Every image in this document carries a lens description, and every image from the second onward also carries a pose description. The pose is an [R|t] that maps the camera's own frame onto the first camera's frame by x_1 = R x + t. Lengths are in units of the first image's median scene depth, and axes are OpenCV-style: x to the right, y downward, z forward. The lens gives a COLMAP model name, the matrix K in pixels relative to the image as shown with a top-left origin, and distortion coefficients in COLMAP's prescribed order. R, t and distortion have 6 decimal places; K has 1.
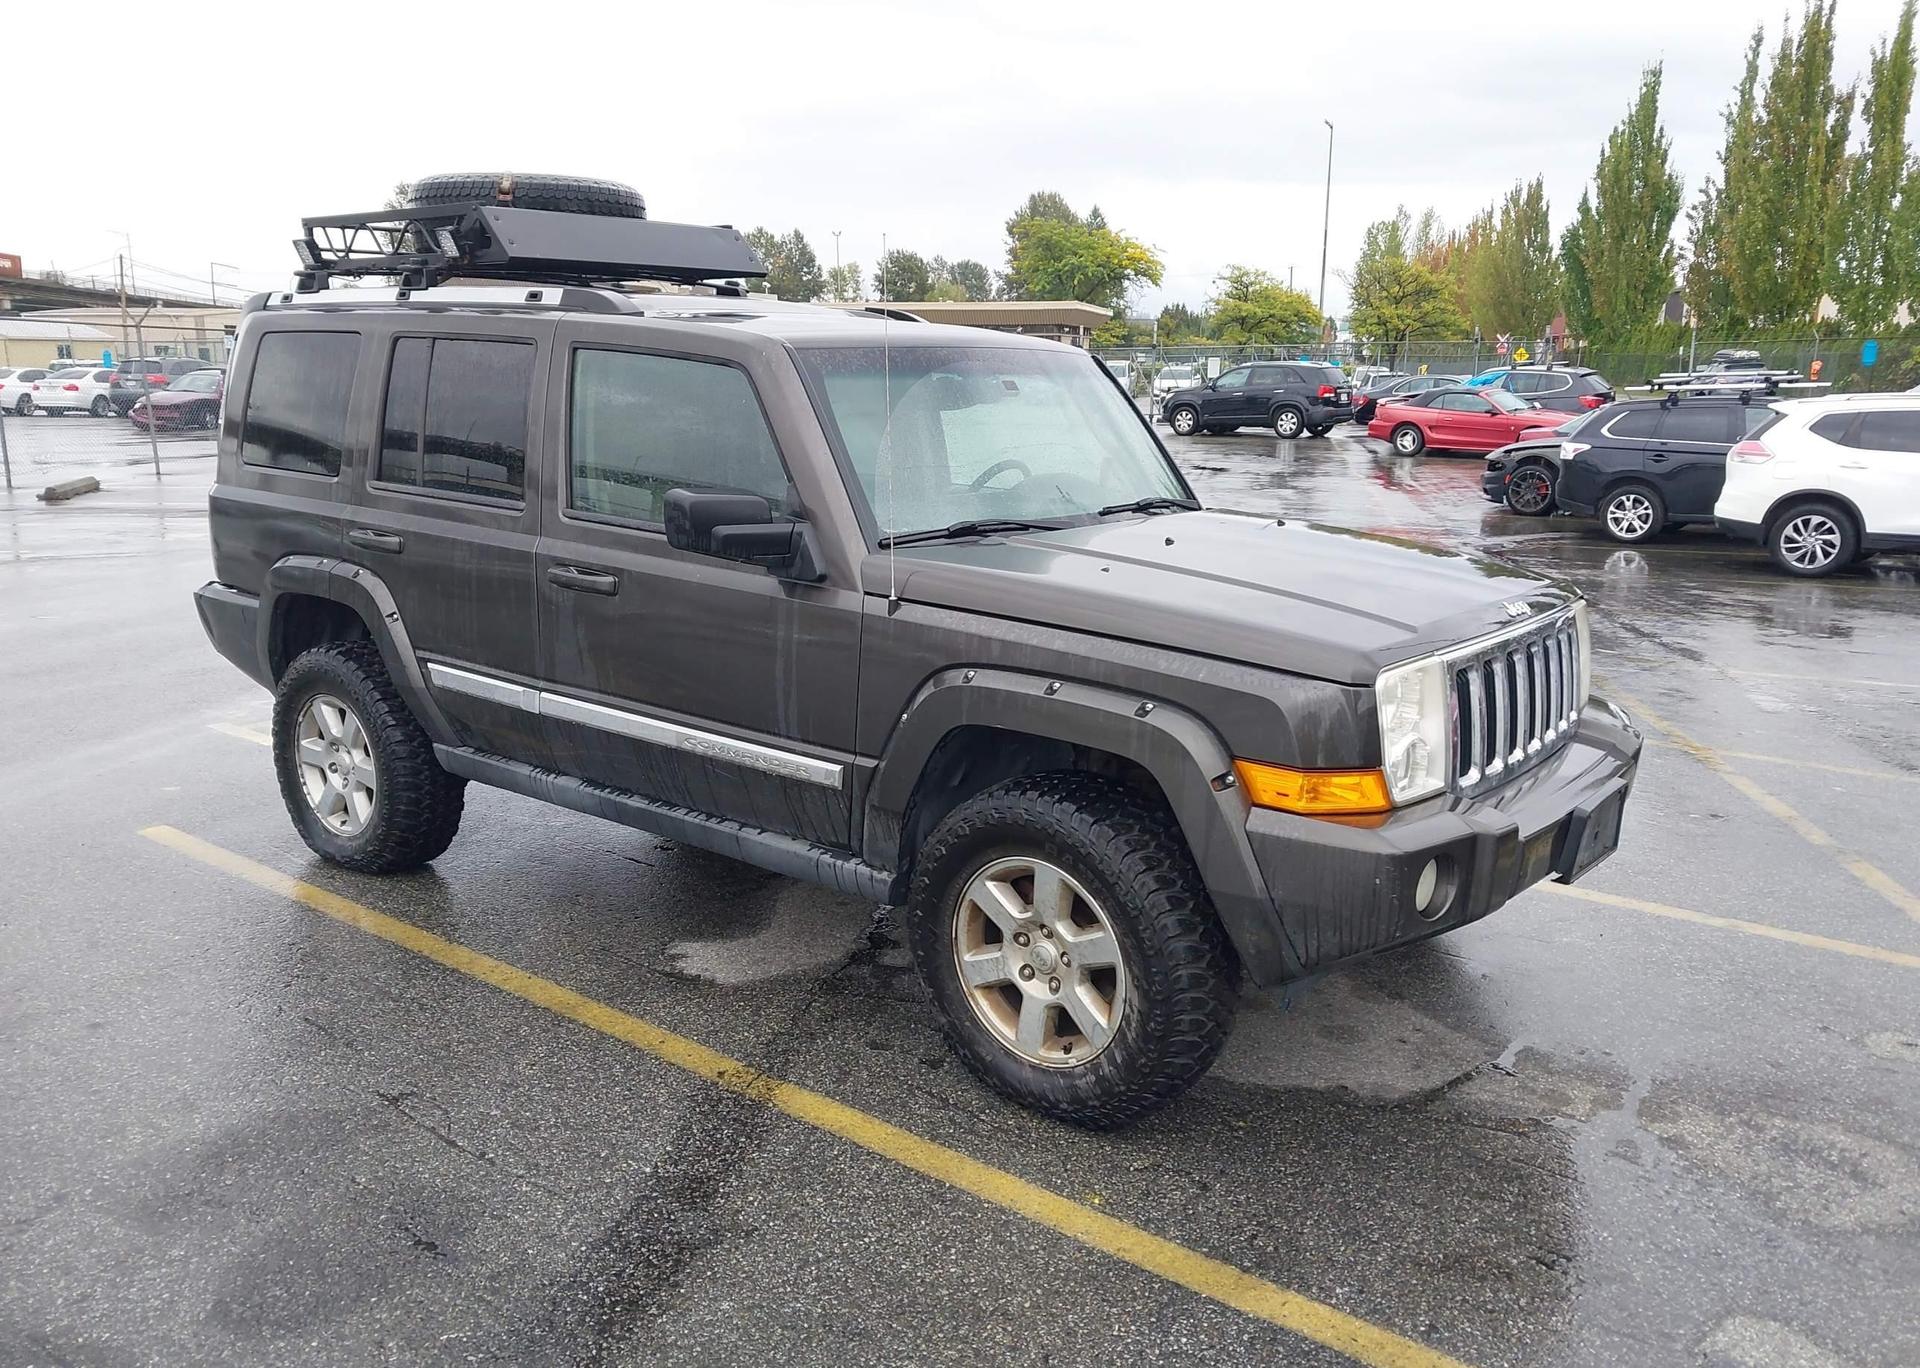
lens RADIAL K [[1517.9, 0, 955.5], [0, 1517.9, 693.1], [0, 0, 1]] dist [0.044135, -0.053045]
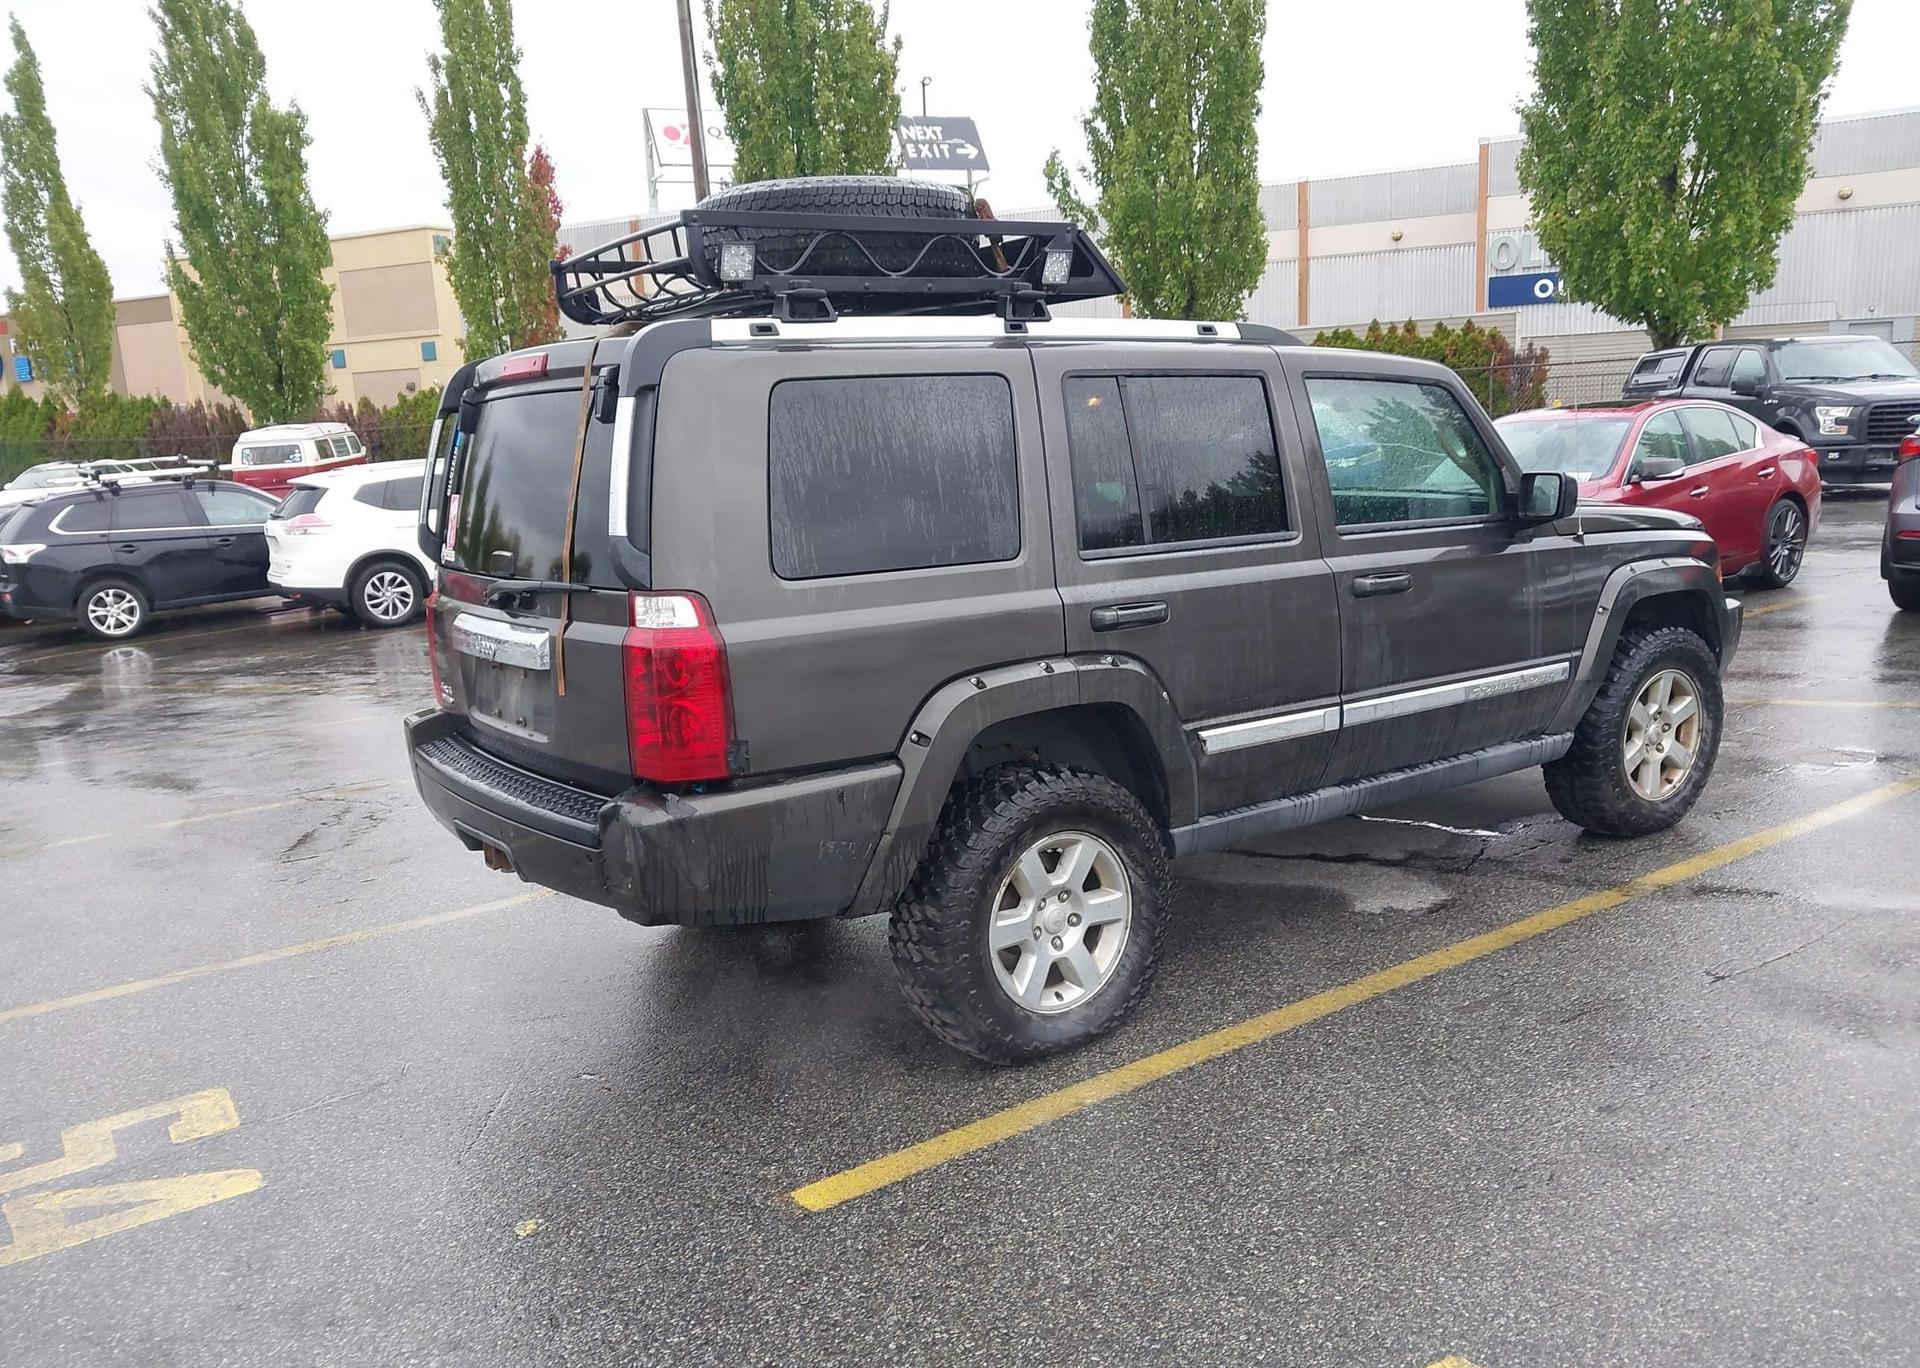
lens RADIAL K [[1517.9, 0, 950.4], [0, 1517.9, 684.5], [0, 0, 1]] dist [0.044135, -0.053045]
pose [[0.285423, -0.190229, 0.939333, -1.193991], [0.257175, 0.959360, 0.116141, -0.184196], [-0.923252, 0.208424, 0.322745, 0.822869]]
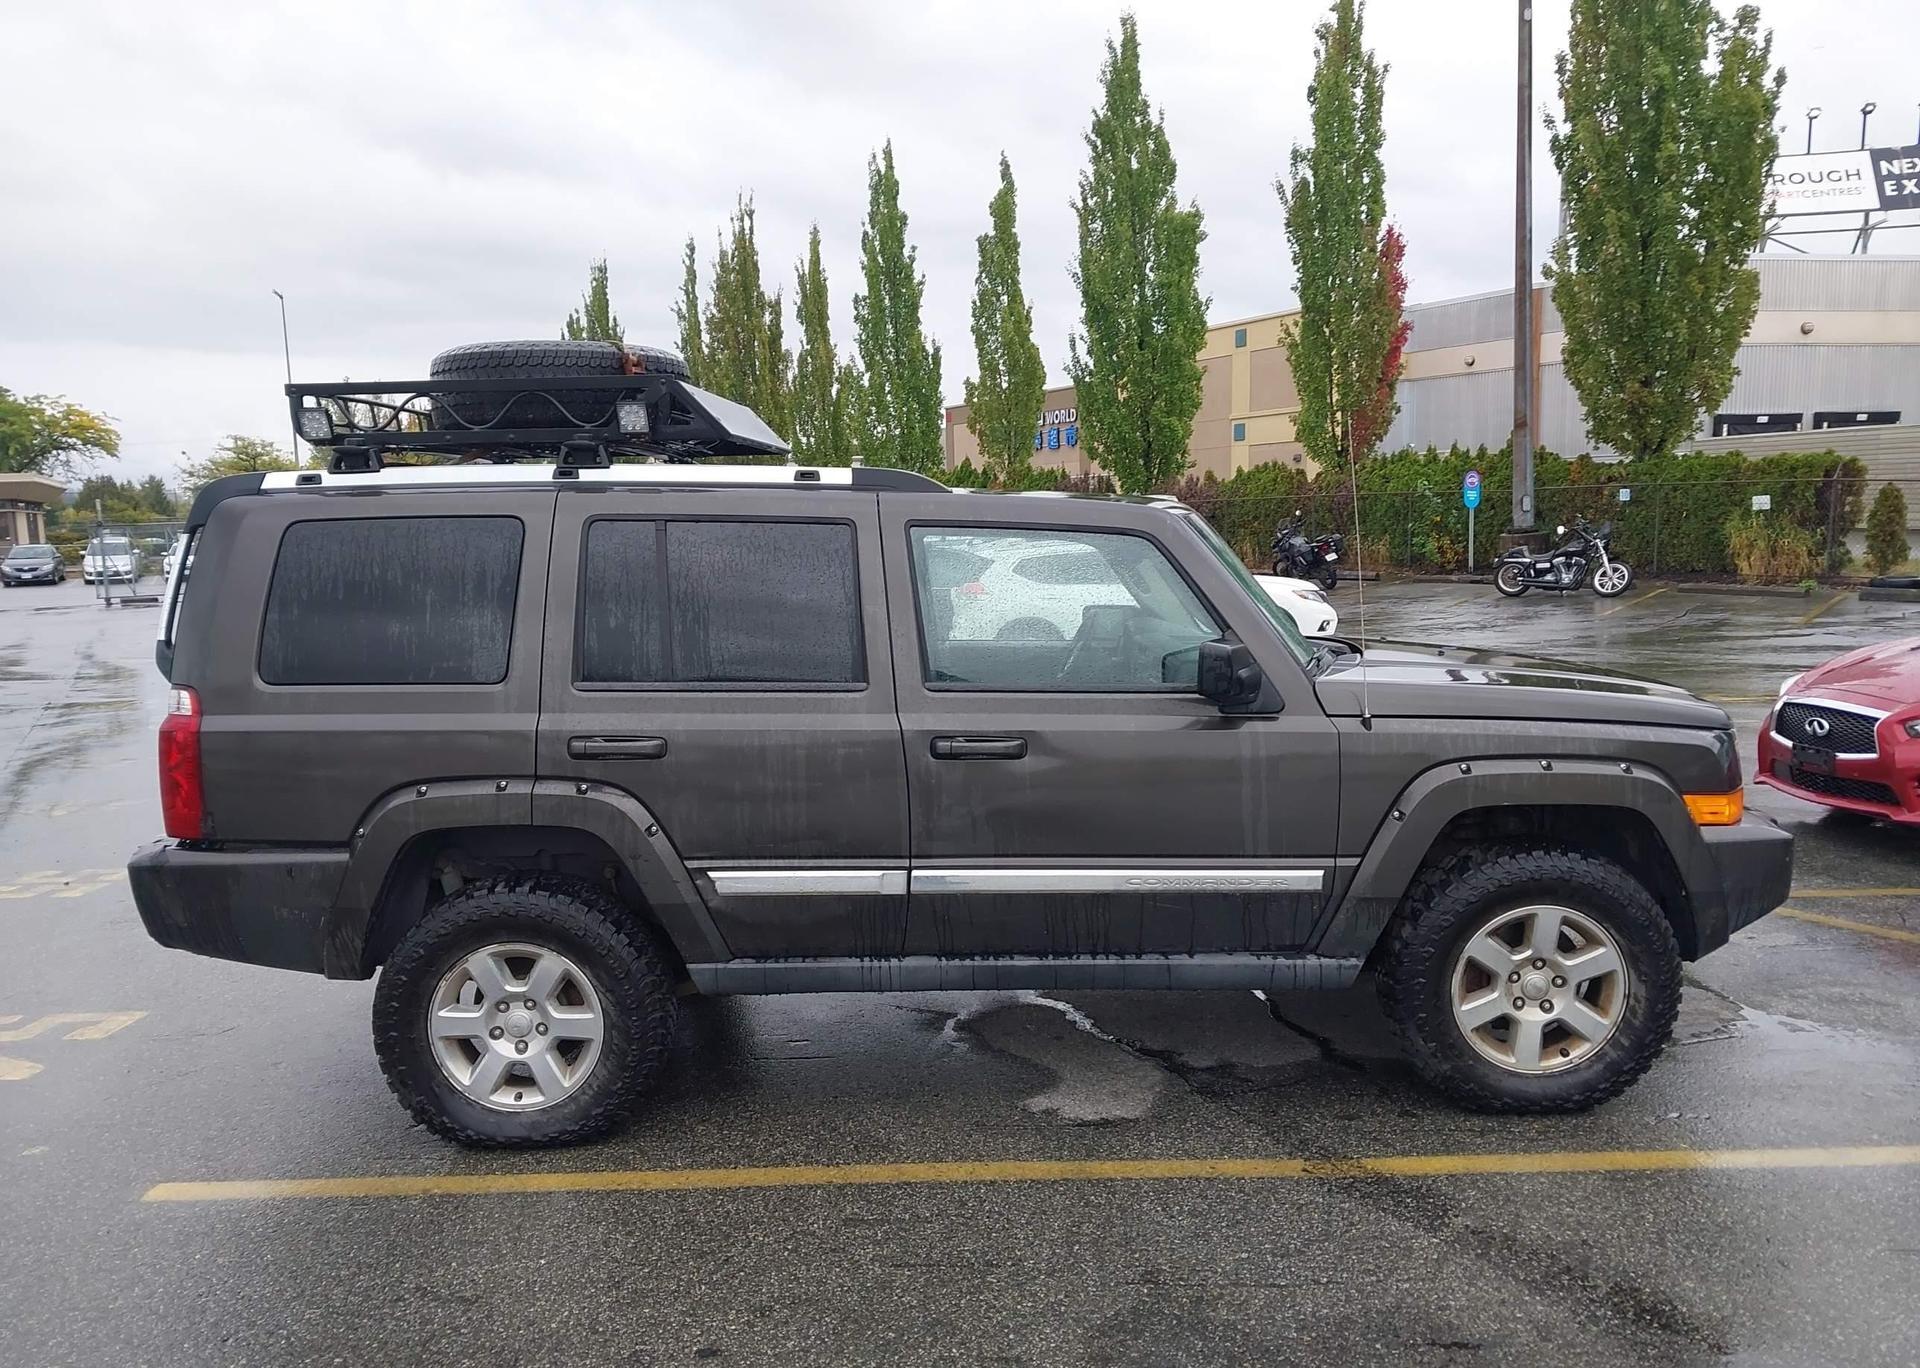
lens RADIAL K [[1517.9, 0, 957.9], [0, 1517.9, 686.3], [0, 0, 1]] dist [0.044135, -0.053045]
pose [[0.787319, -0.095954, 0.609033, -0.747277], [0.162564, 0.985167, -0.054939, -0.053443], [-0.594728, 0.142262, 0.791240, 0.183004]]
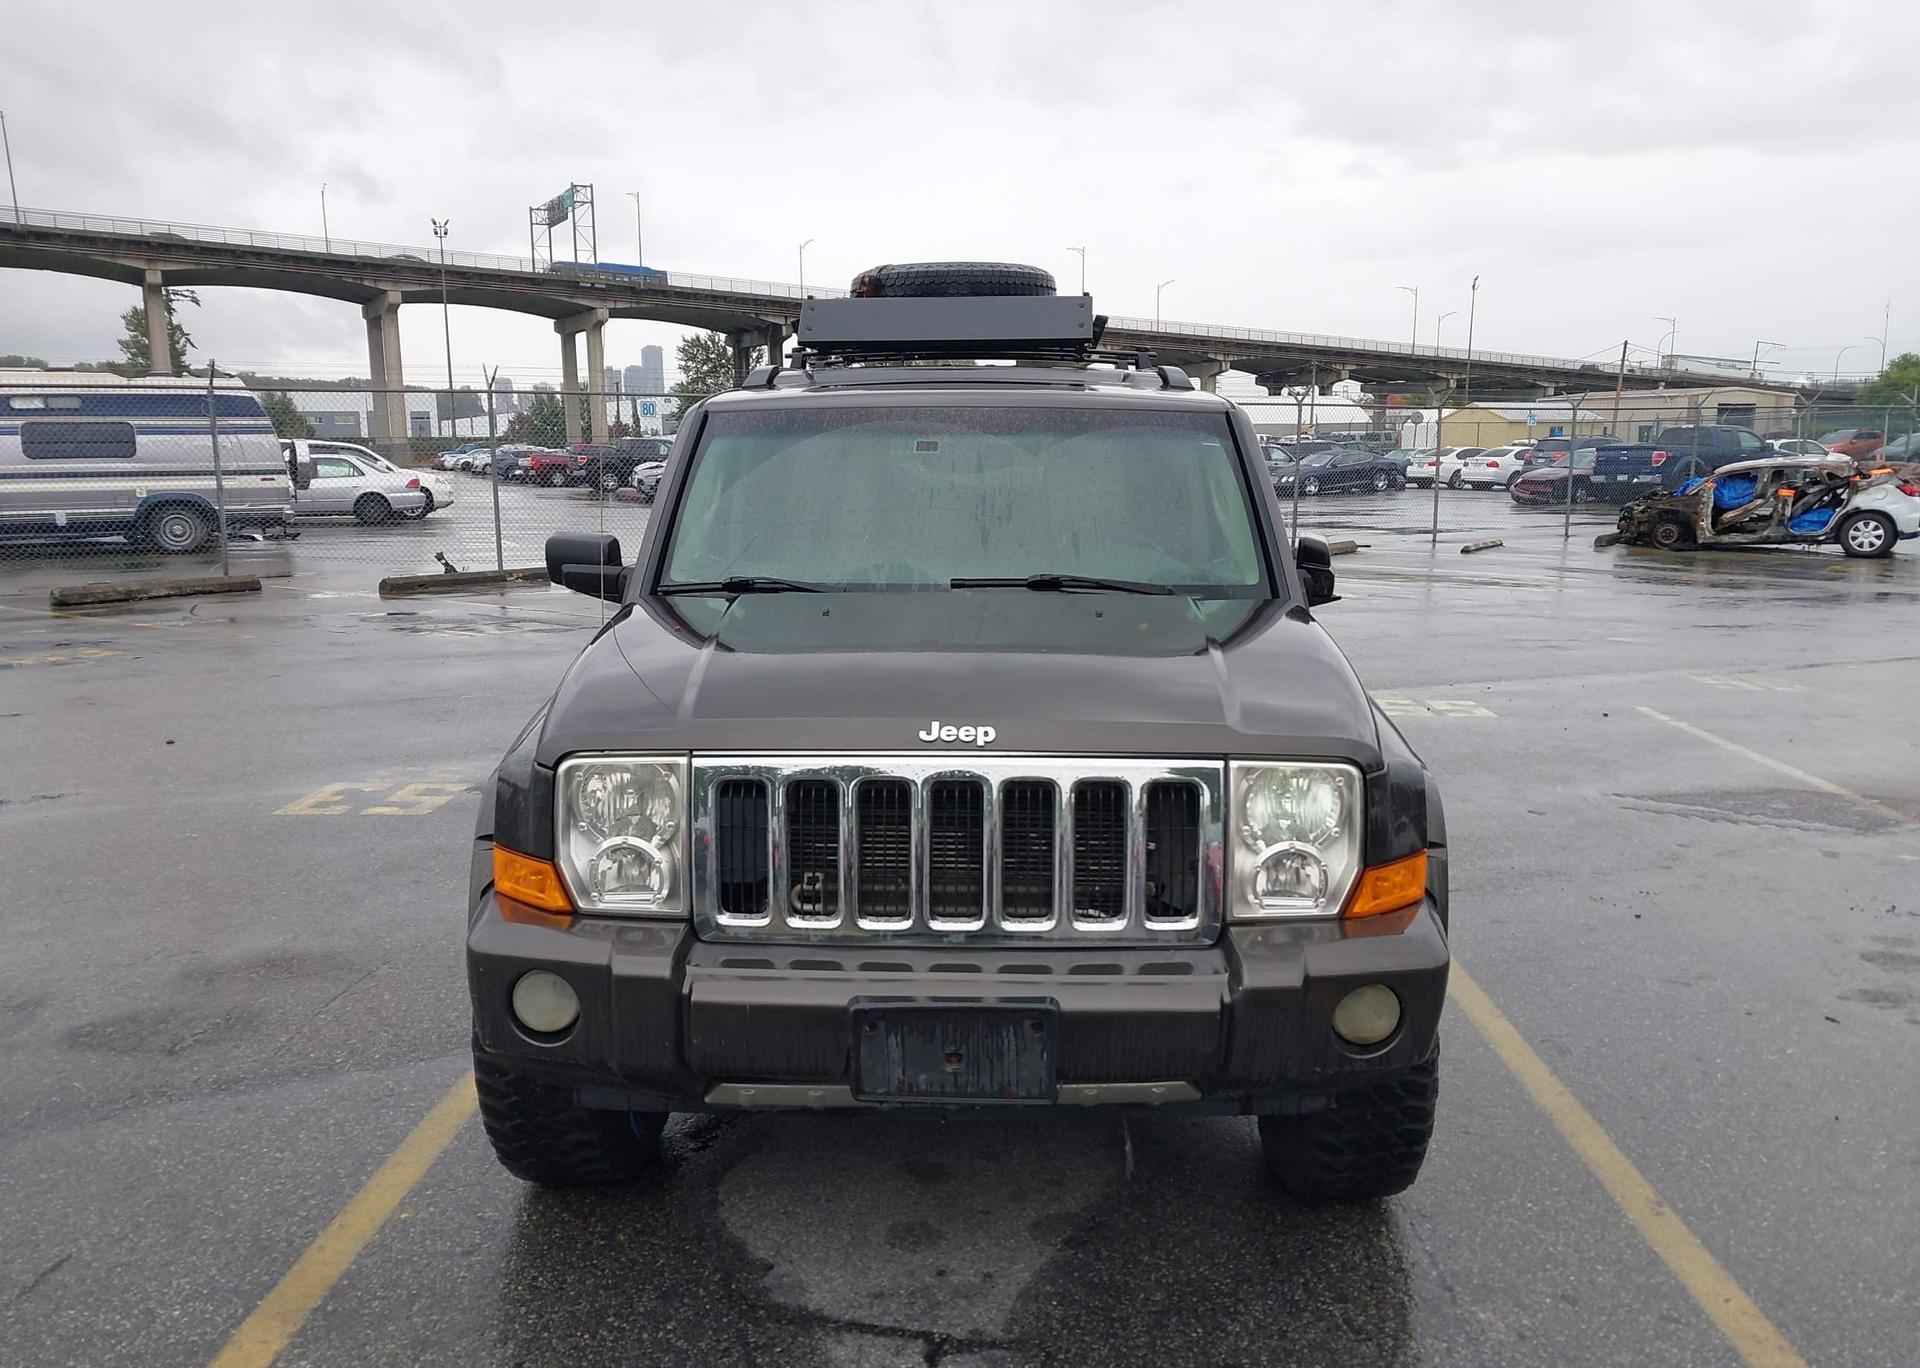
lens RADIAL K [[1517.9, 0, 960.1], [0, 1517.9, 680.2], [0, 0, 1]] dist [0.044135, -0.053045]
pose [[0.558071, 0.117770, -0.821394, 0.738870], [-0.165237, 0.985825, 0.029081, -0.079836], [0.813175, 0.119496, 0.569620, 0.441304]]
